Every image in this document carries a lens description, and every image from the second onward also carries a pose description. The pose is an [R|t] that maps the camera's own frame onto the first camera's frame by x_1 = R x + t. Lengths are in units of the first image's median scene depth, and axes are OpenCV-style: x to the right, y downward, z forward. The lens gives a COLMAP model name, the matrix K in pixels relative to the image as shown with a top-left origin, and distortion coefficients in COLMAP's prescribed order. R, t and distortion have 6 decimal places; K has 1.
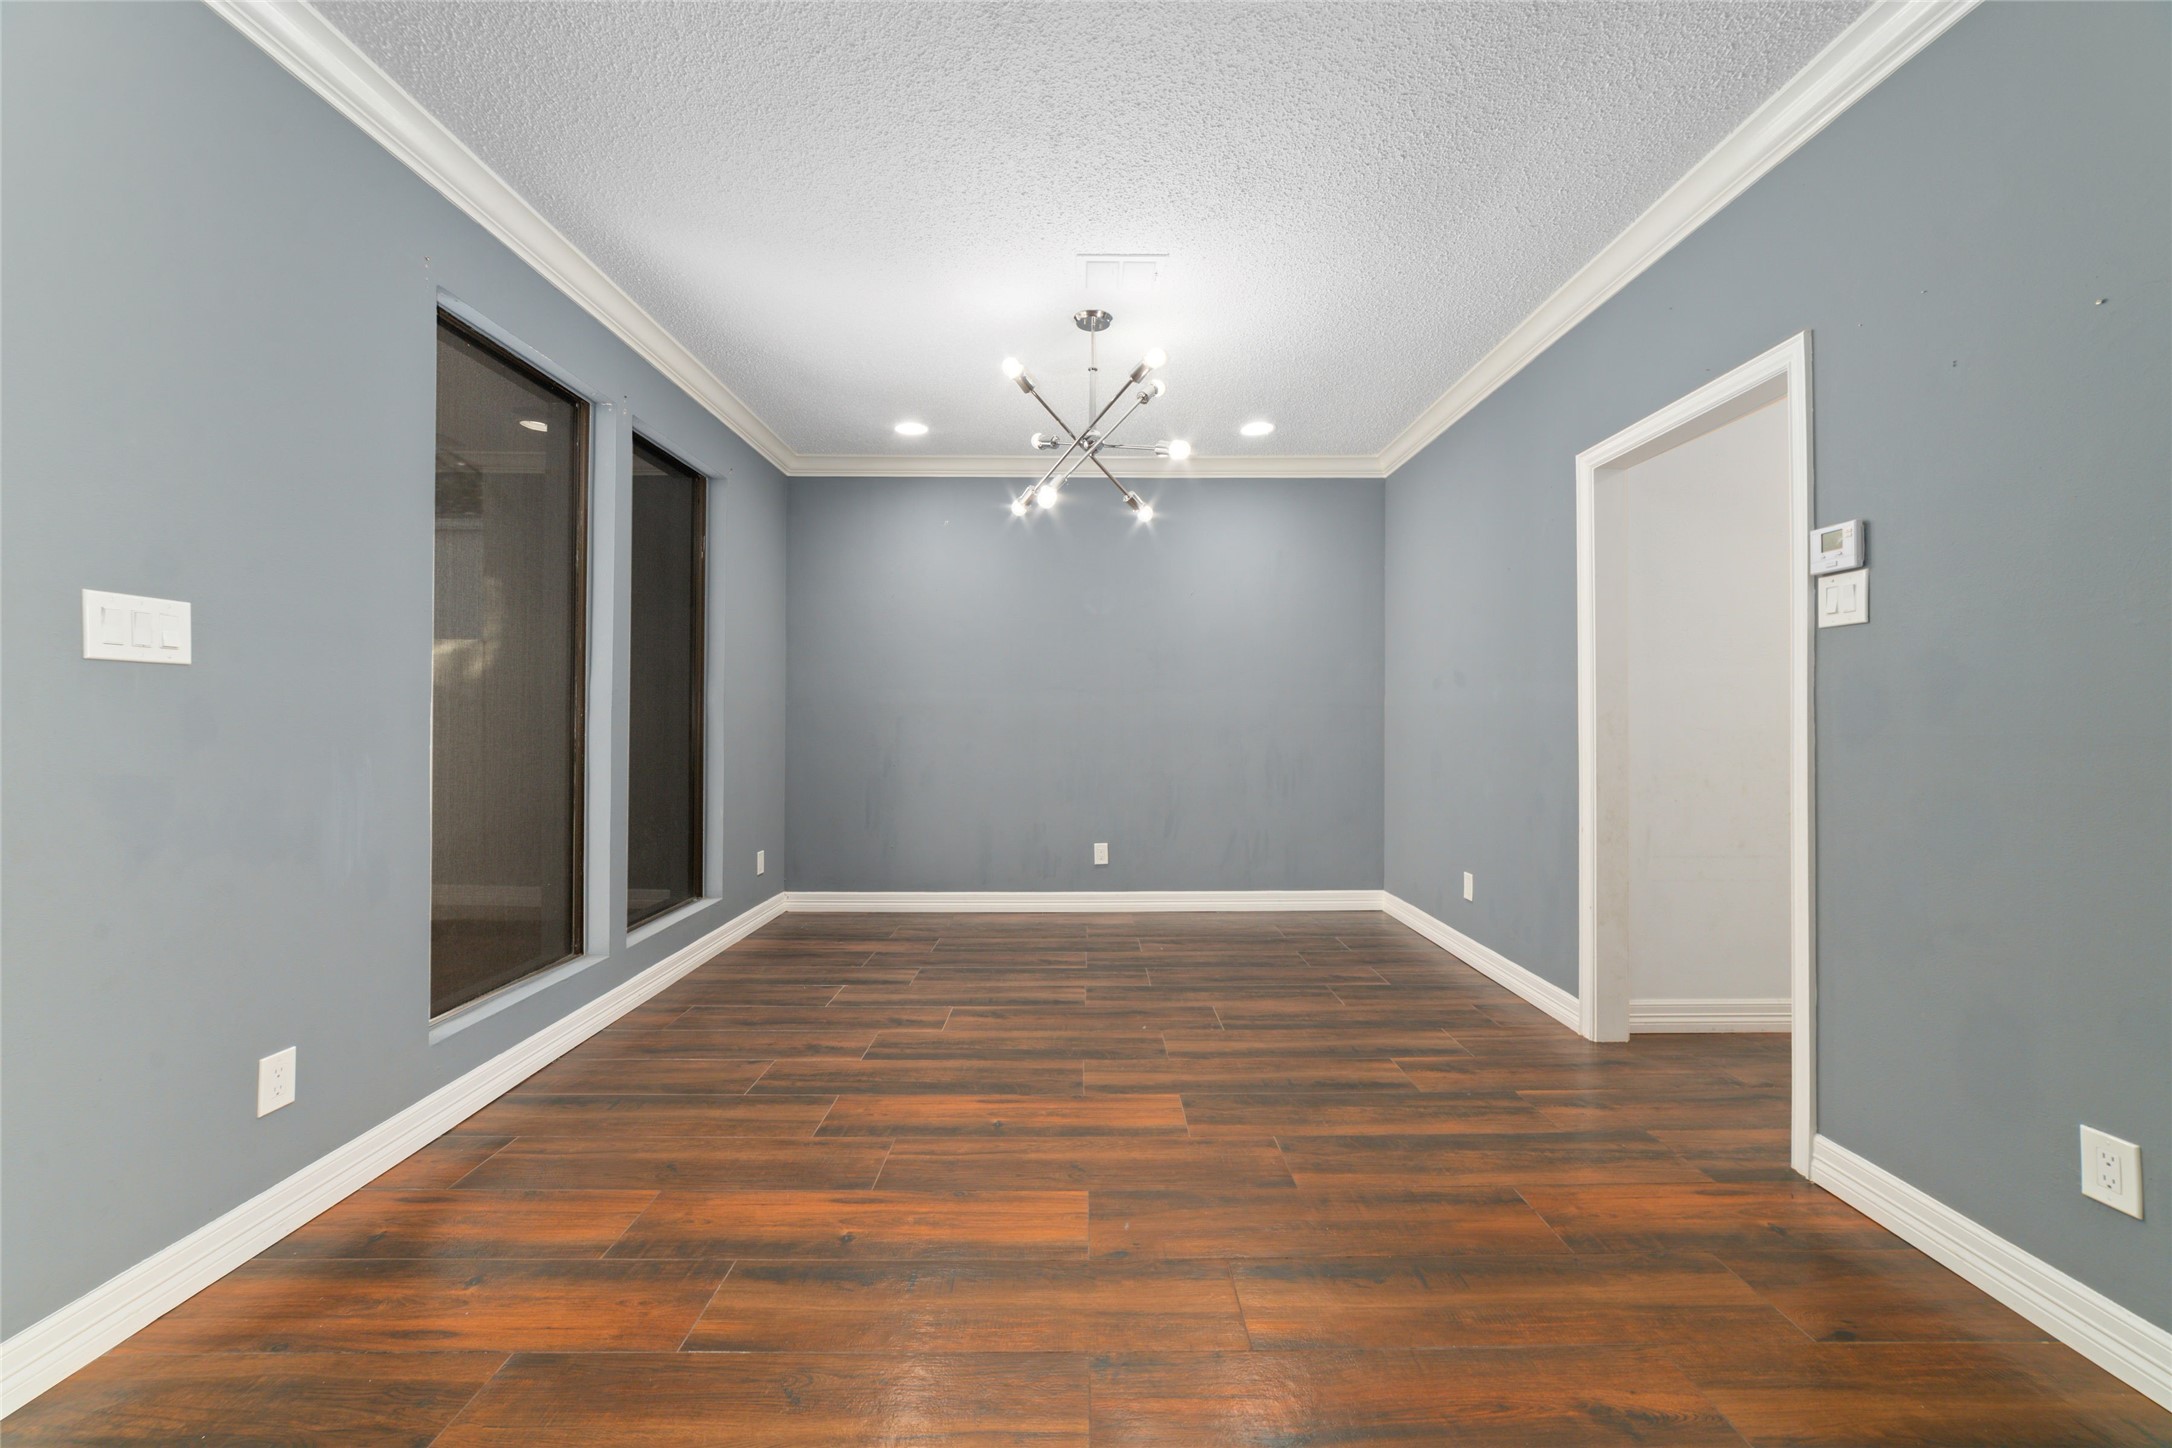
lens RADIAL K [[822.2, 0, 1087.9], [0, 822.2, 719.2], [0, 0, 1]] dist [-0.020793, 0.007073]
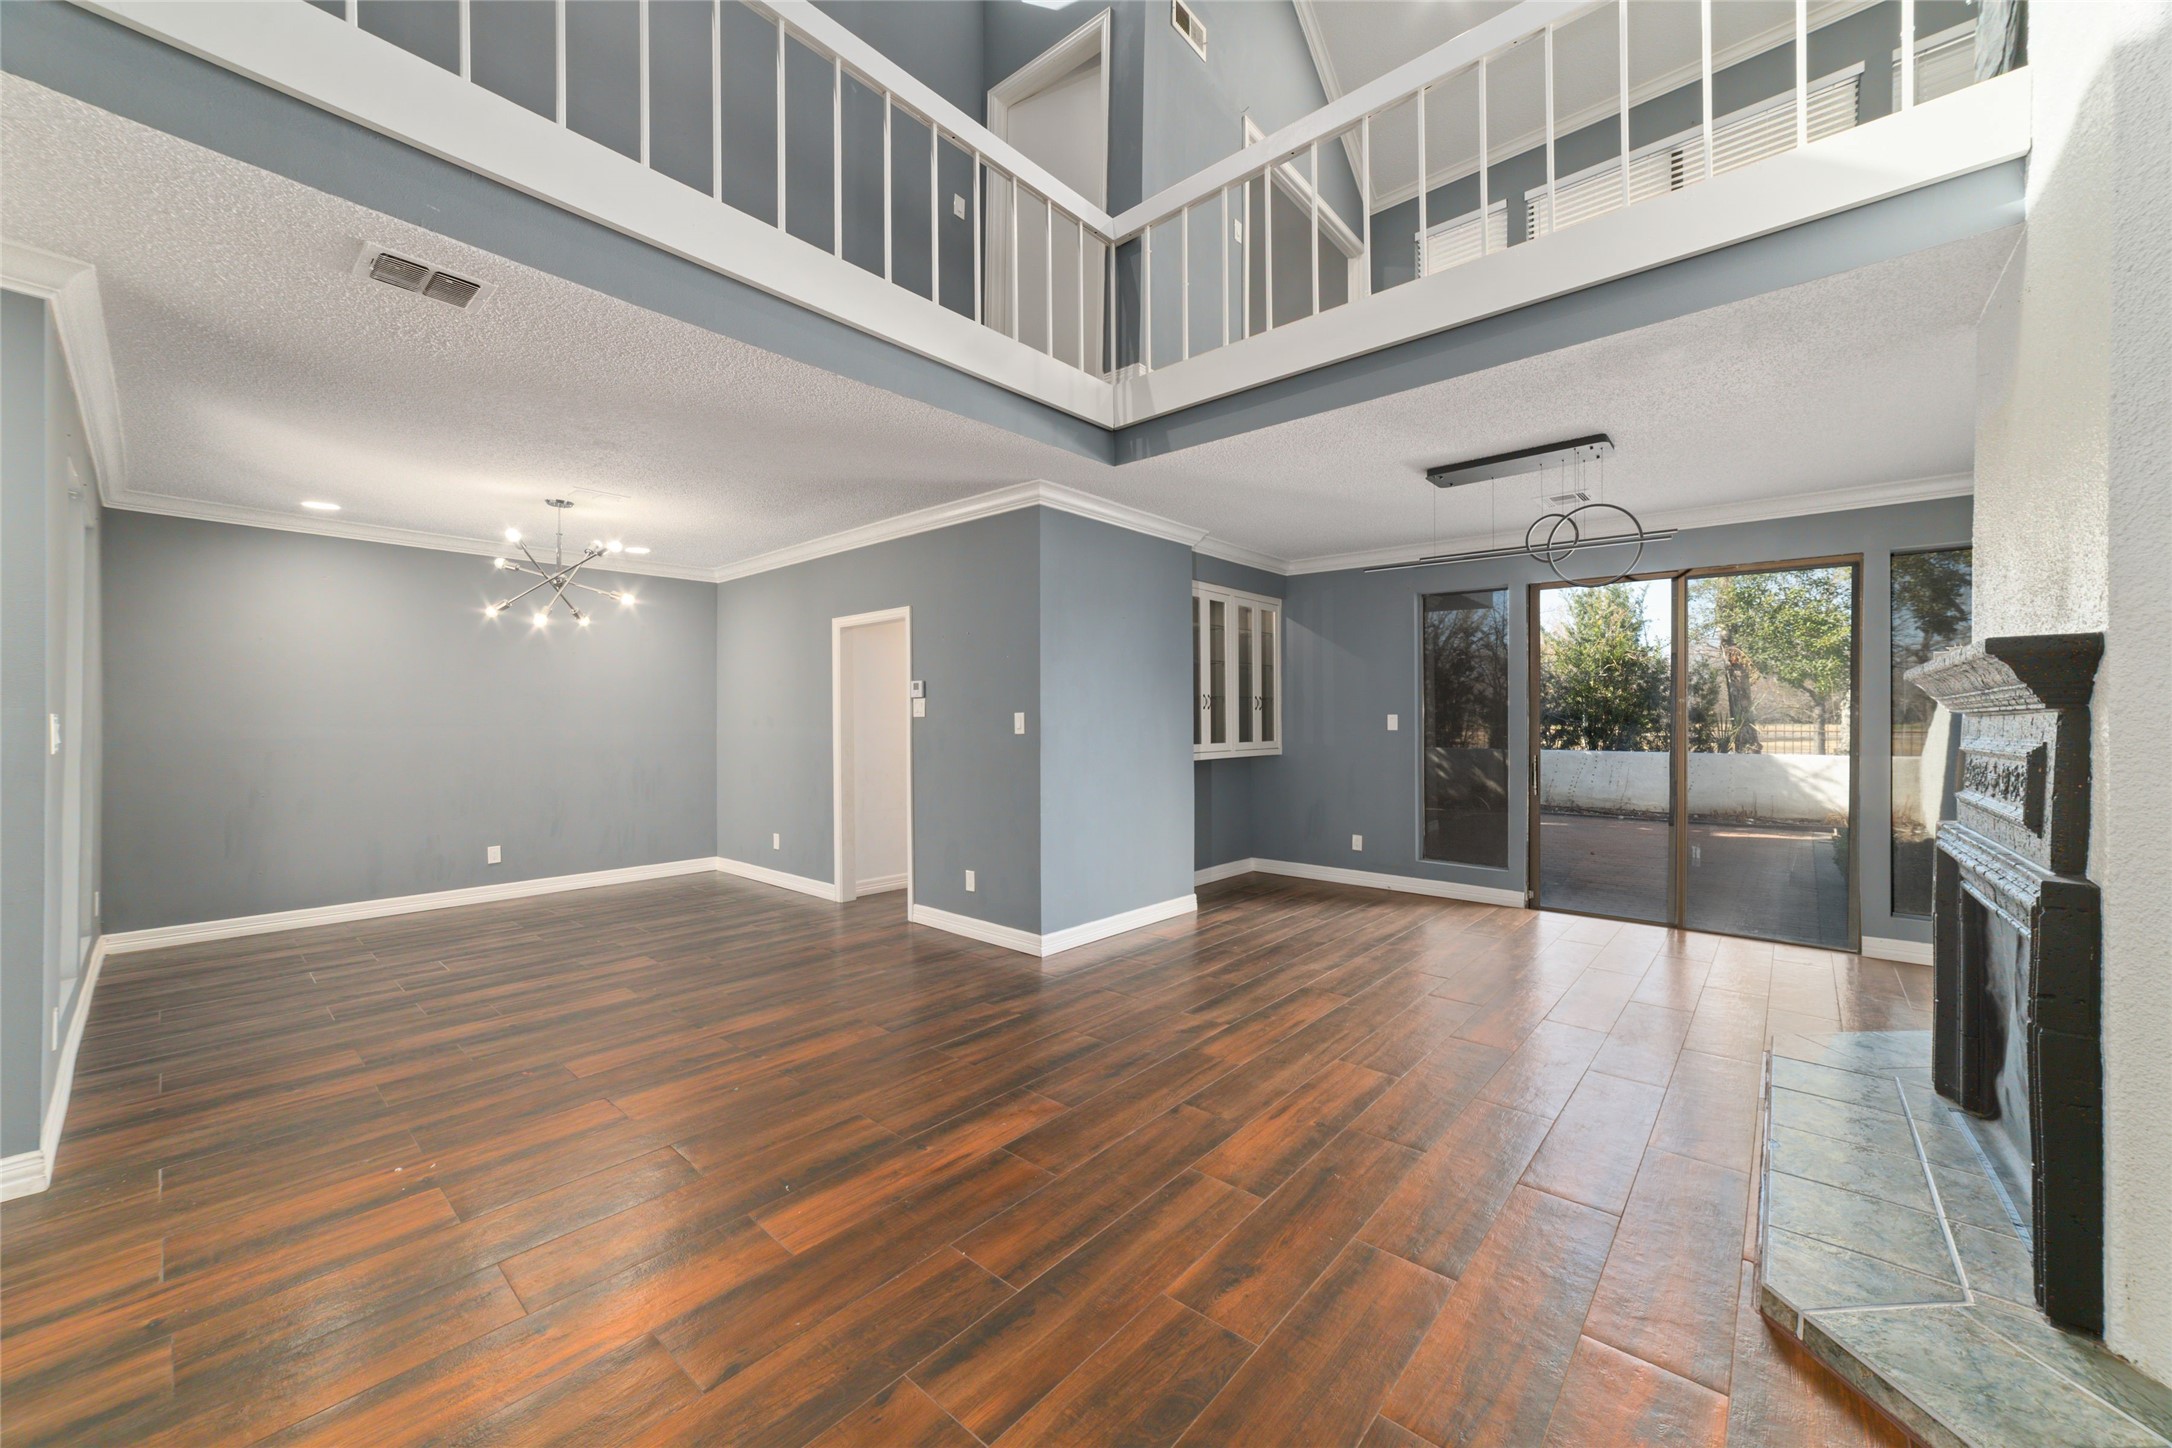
lens RADIAL K [[821.9, 0, 1087.4], [0, 821.9, 719.7], [0, 0, 1]] dist [-0.024681, 0.011189]
pose [[0.664664, -0.003044, 0.747136, -0.551017], [0.002477, 0.999995, 0.001870, -0.077902], [-0.747138, 0.000608, 0.664668, -0.908025]]
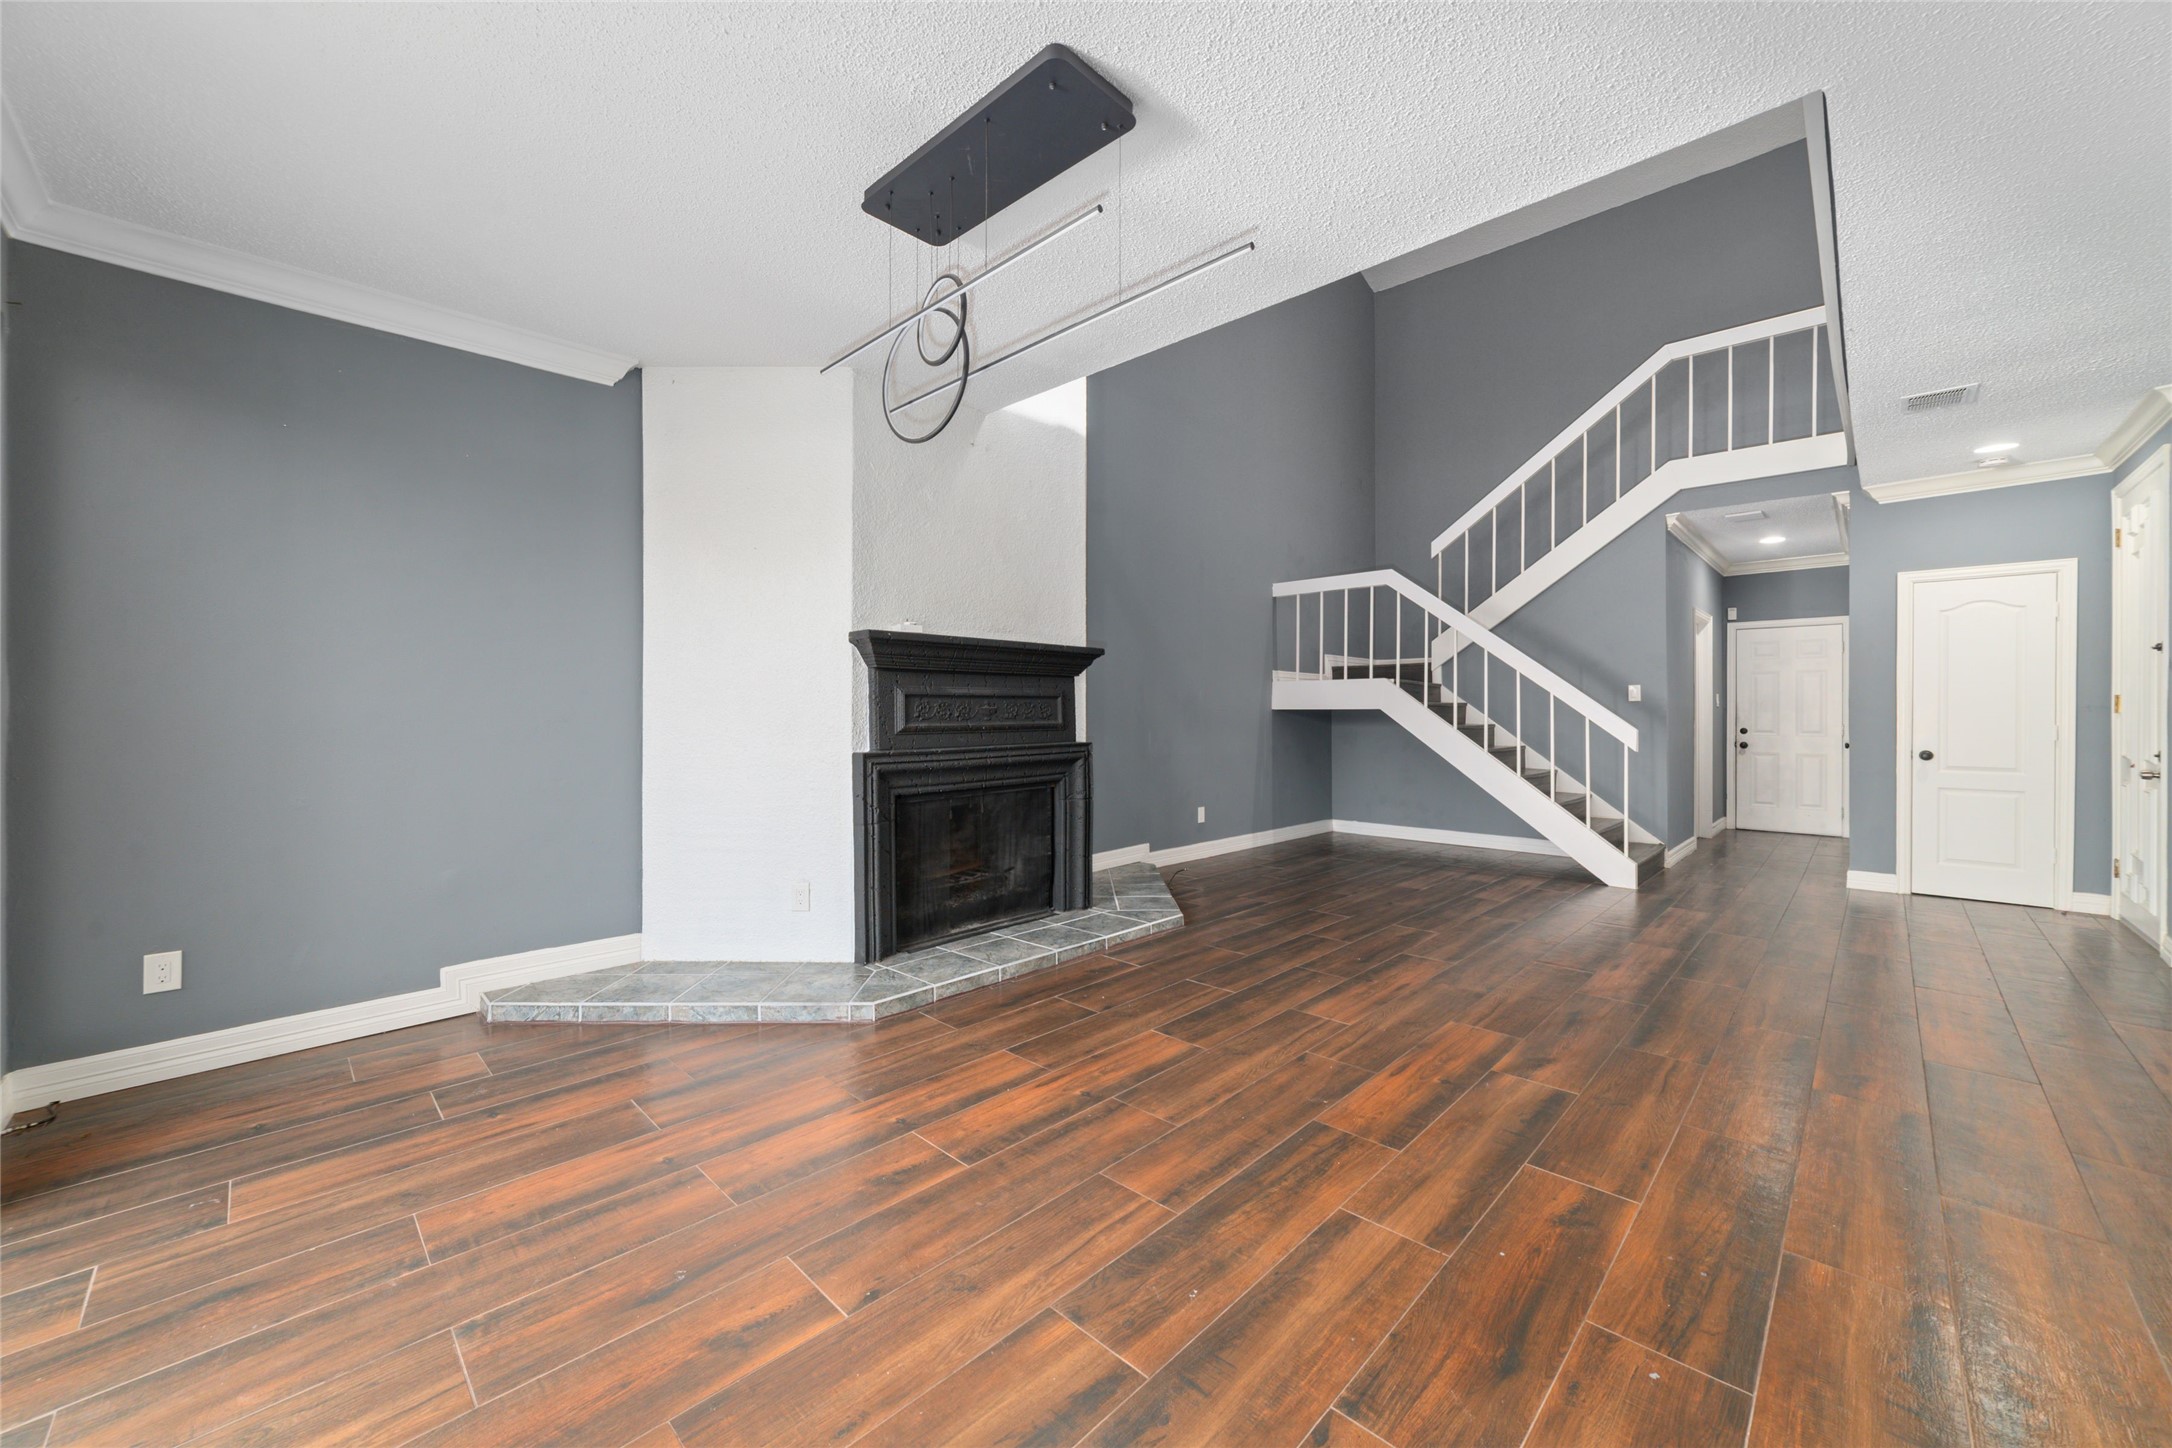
lens RADIAL K [[821.9, 0, 1087.4], [0, 821.9, 719.7], [0, 0, 1]] dist [-0.024681, 0.011189]
pose [[-0.705645, 0.000674, -0.708566, 1.591680], [-0.003140, 0.999987, 0.004079, -0.004495], [0.708559, 0.005104, -0.705633, 0.127748]]
